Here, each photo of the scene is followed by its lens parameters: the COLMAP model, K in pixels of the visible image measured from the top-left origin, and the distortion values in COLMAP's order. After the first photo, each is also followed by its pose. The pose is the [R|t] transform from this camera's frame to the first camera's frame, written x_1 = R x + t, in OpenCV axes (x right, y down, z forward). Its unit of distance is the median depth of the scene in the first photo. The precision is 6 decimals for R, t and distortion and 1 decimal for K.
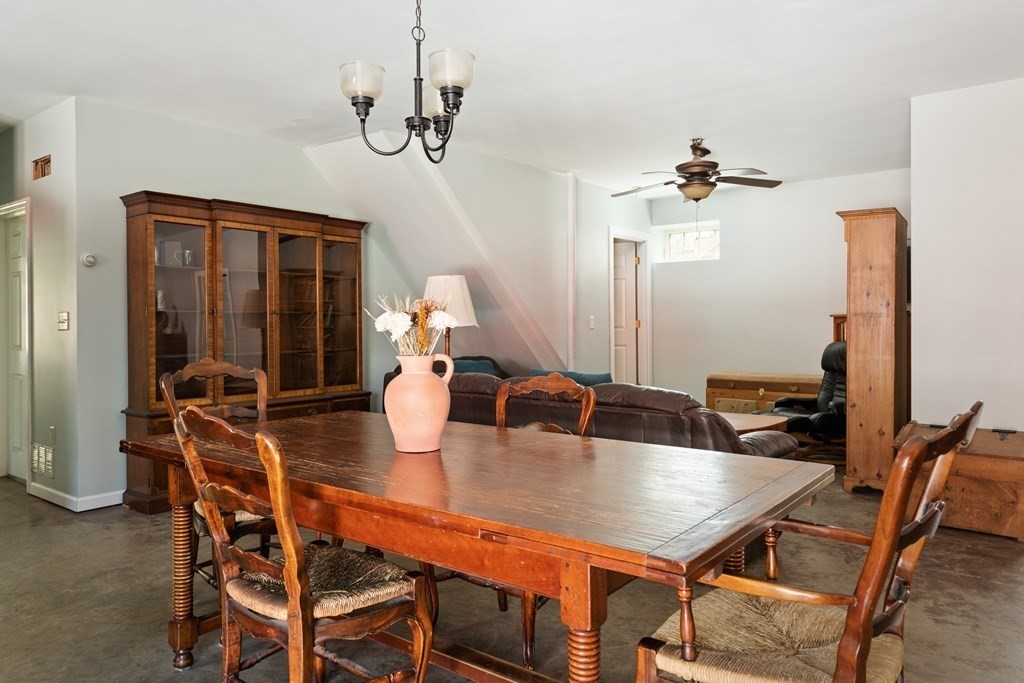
lens RADIAL K [[680.5, 0, 513.1], [0, 680.5, 335.7], [0, 0, 1]] dist [-0.001775, -0.002419]
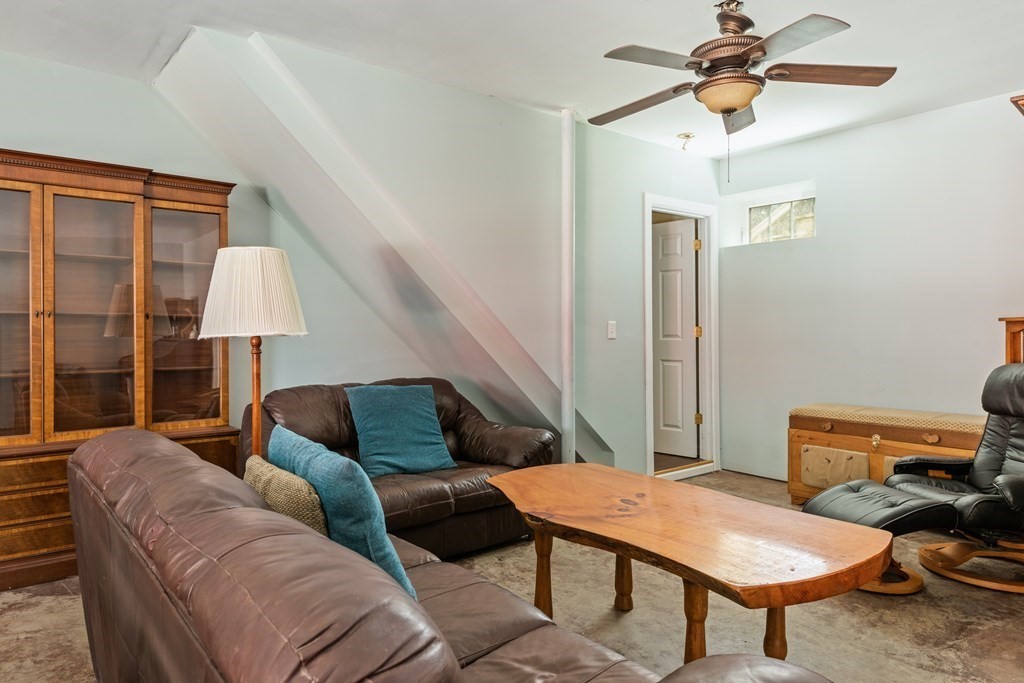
lens RADIAL K [[636.6, 0, 518.2], [0, 636.6, 336.9], [0, 0, 1]] dist [-0.000845, -0.003950]
pose [[0.977419, 0.005330, -0.211242, 0.207482], [-0.006765, 0.999959, -0.006068, -0.009416], [0.211201, 0.007360, 0.977415, 0.443246]]
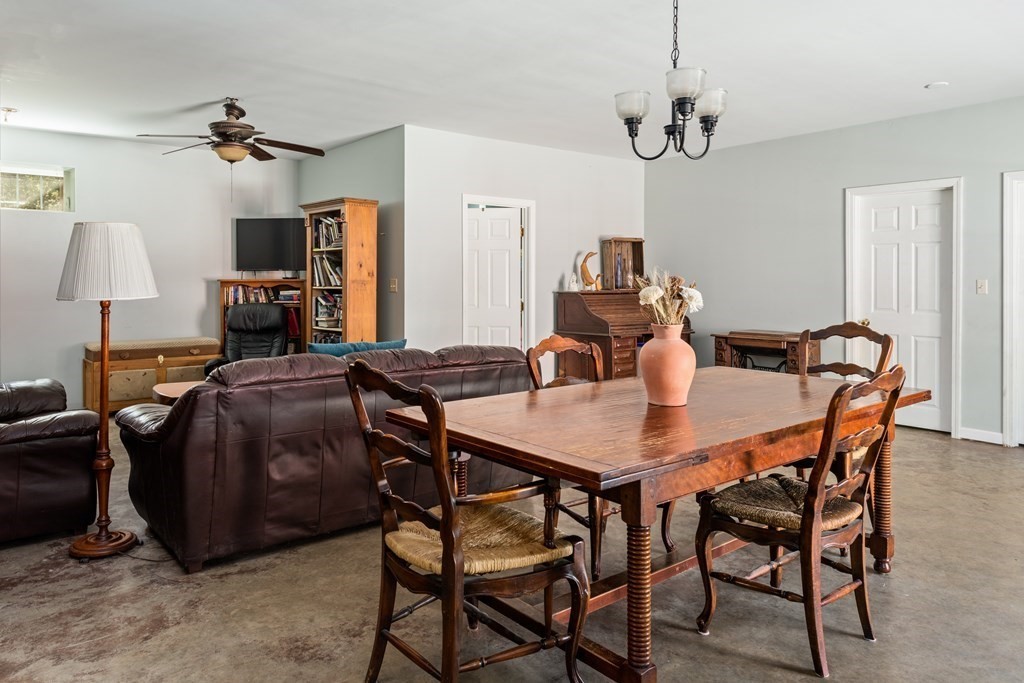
lens RADIAL K [[705.6, 0, 512.0], [0, 705.6, 341.5], [0, 0, 1]] dist [-0.000922, -0.000897]
pose [[0.228984, -0.081902, 0.969979, -0.610948], [0.013271, 0.996624, 0.081019, -0.019980], [-0.973340, -0.005679, 0.229298, 0.364155]]
